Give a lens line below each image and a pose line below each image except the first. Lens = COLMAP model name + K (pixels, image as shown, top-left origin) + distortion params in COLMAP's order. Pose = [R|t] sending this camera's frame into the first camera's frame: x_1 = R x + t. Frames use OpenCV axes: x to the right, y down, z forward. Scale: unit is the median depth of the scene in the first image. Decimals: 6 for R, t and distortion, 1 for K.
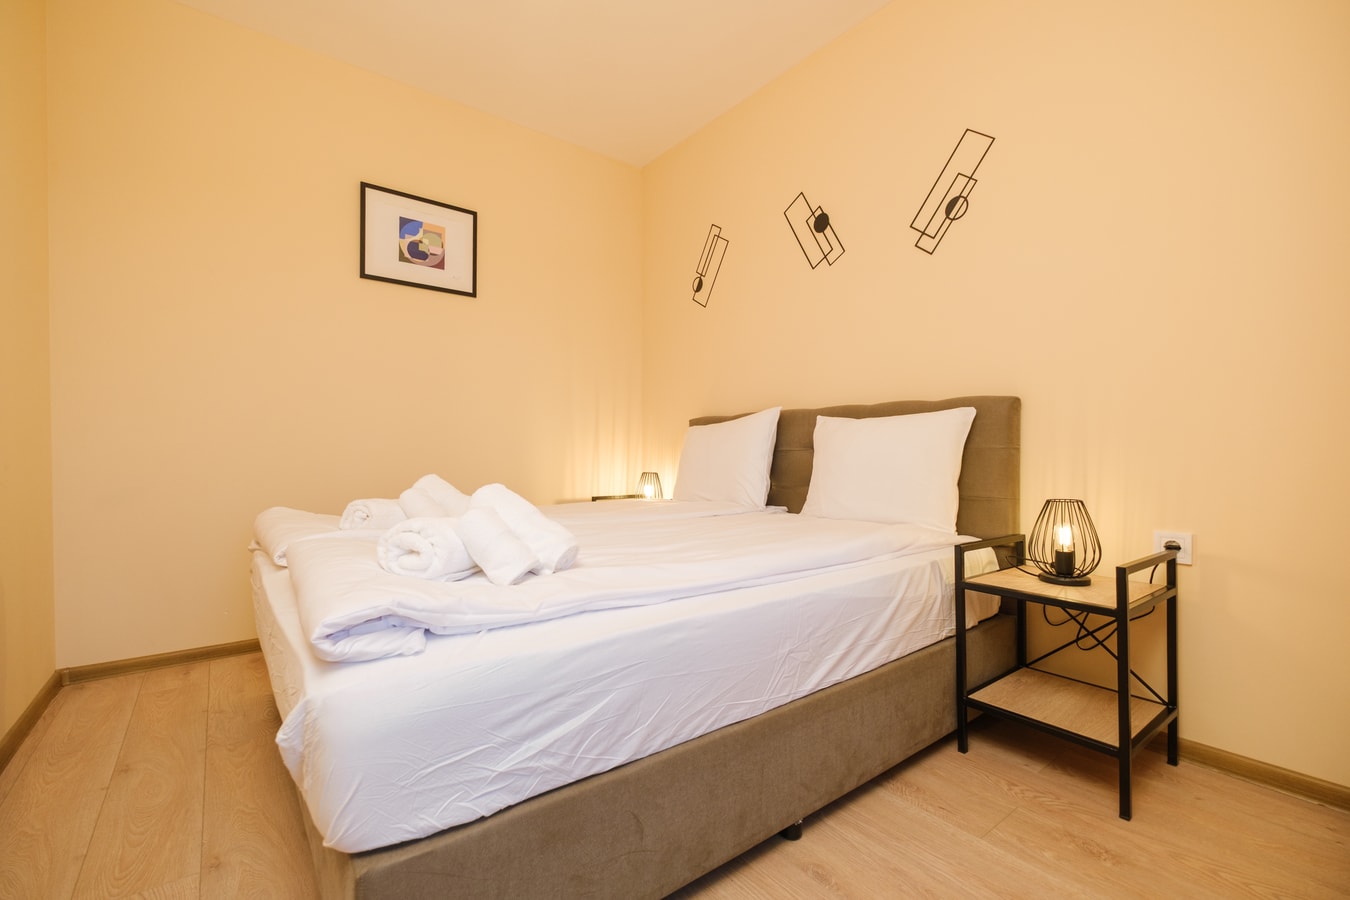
lens RADIAL K [[586.7, 0, 680.9], [0, 586.7, 439.9], [0, 0, 1]] dist [-0.000939, -0.004420]
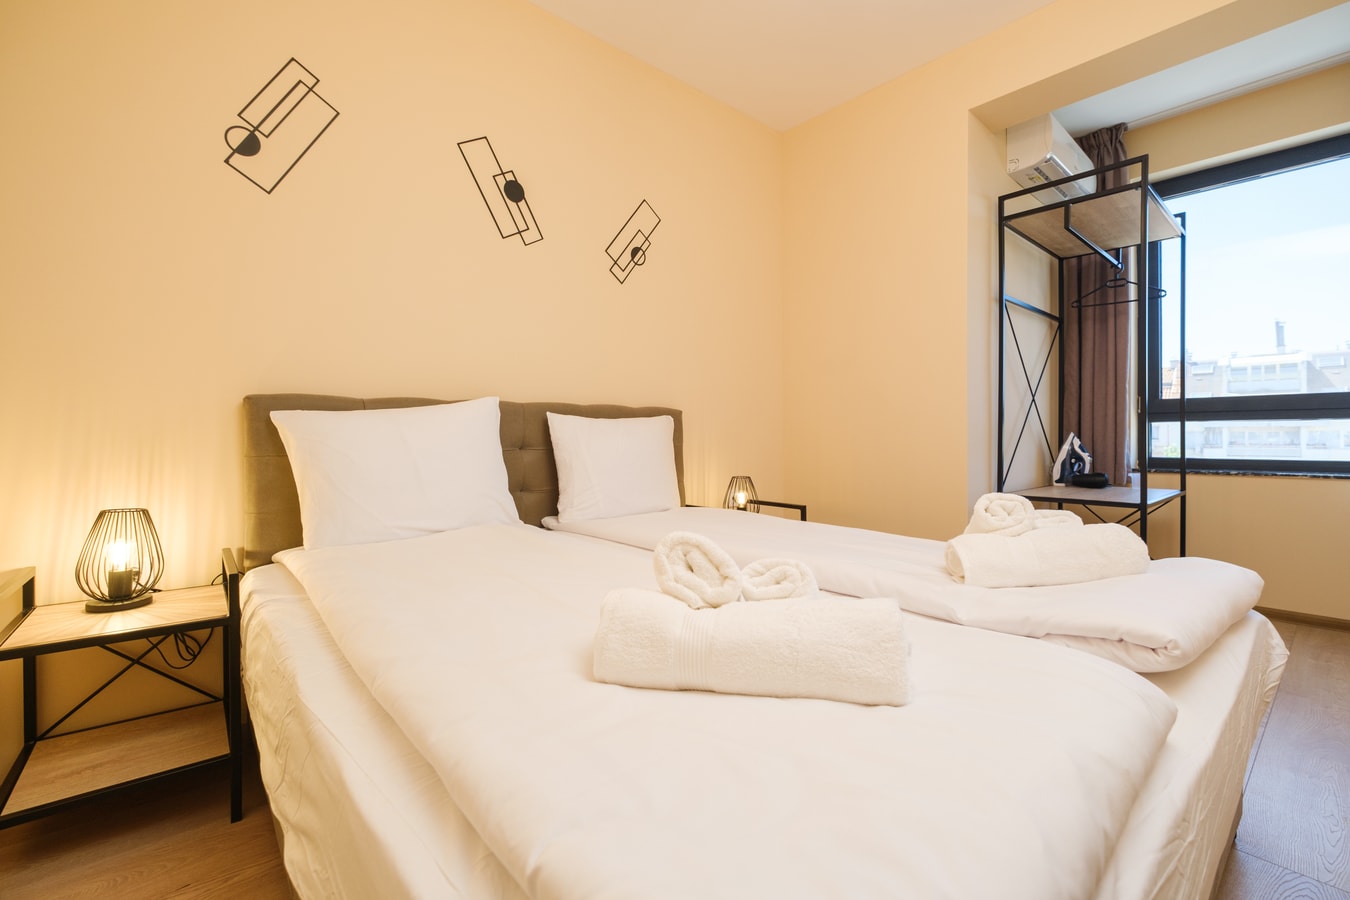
lens RADIAL K [[586.7, 0, 662.0], [0, 586.7, 440.4], [0, 0, 1]] dist [-0.000939, -0.004420]
pose [[-0.055601, -0.000702, 0.998453, -0.630639], [-0.002709, 0.999996, 0.000552, 0.003434], [-0.998449, -0.002674, -0.055602, 0.795850]]
